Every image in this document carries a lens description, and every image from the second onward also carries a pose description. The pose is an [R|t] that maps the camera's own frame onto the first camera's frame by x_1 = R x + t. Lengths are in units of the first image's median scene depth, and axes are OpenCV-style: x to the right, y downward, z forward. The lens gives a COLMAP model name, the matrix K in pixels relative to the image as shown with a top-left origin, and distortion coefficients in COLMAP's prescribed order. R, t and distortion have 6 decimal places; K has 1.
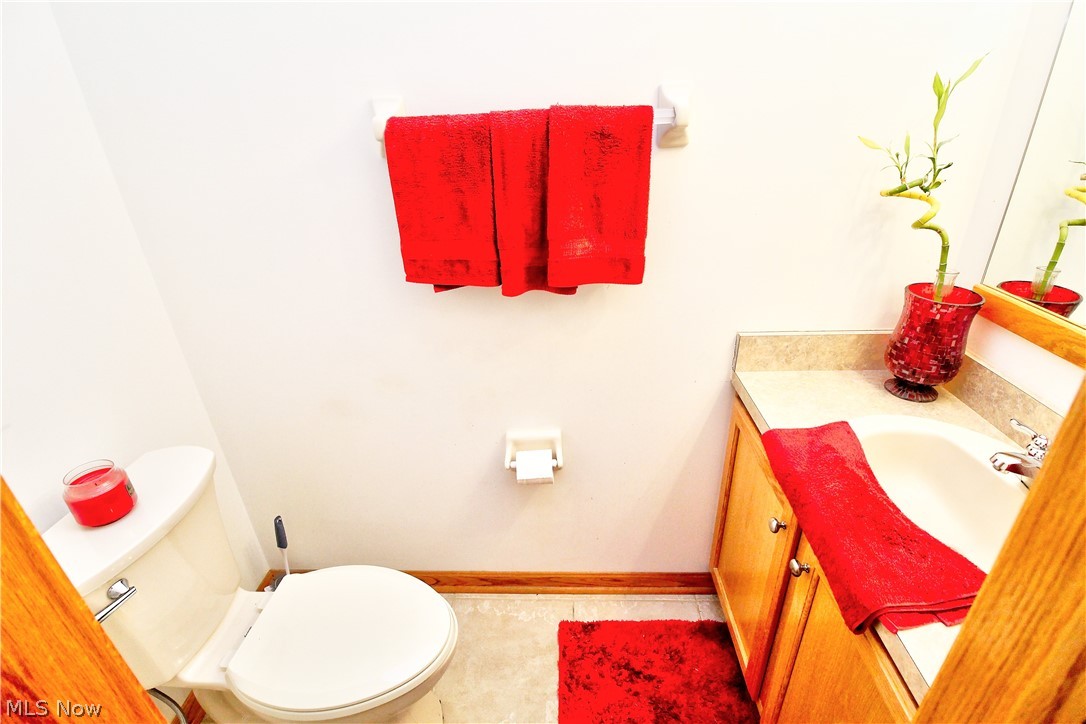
lens RADIAL K [[498.7, 0, 547.1], [0, 498.7, 360.5], [0, 0, 1]] dist [-0.012304, -0.004833]
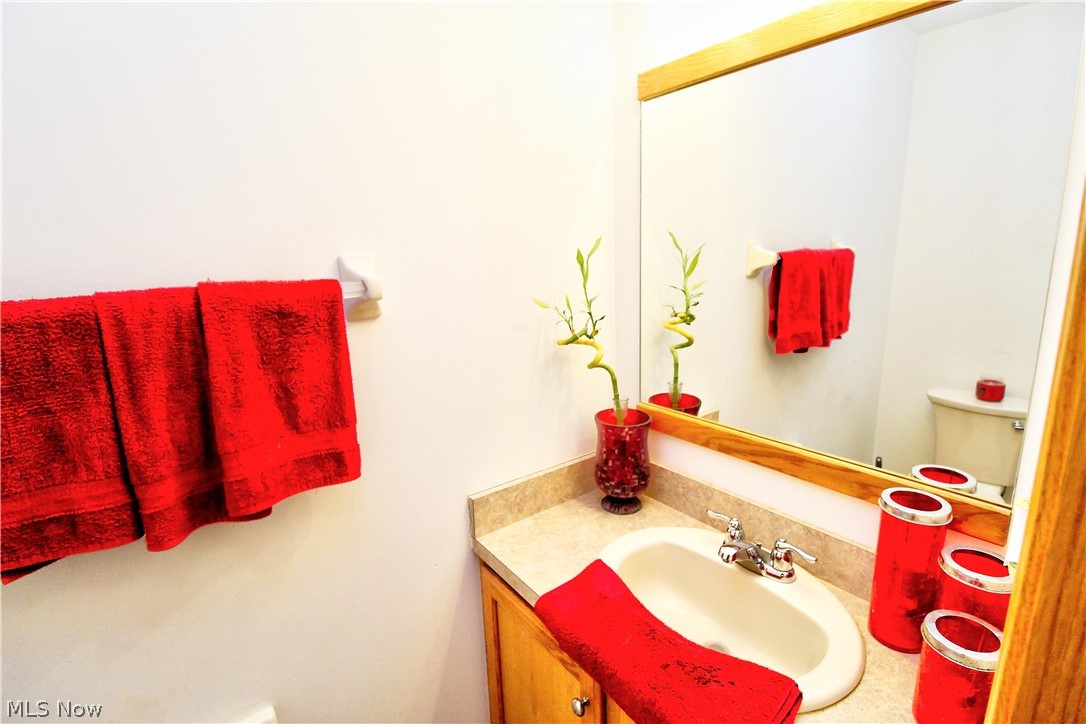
lens RADIAL K [[498.7, 0, 546.6], [0, 498.7, 361.2], [0, 0, 1]] dist [-0.012304, -0.004833]
pose [[0.776222, -0.122605, 0.618423, -0.055270], [0.287535, 0.941798, -0.174187, -0.106462], [-0.561074, 0.313026, 0.766297, 0.151000]]
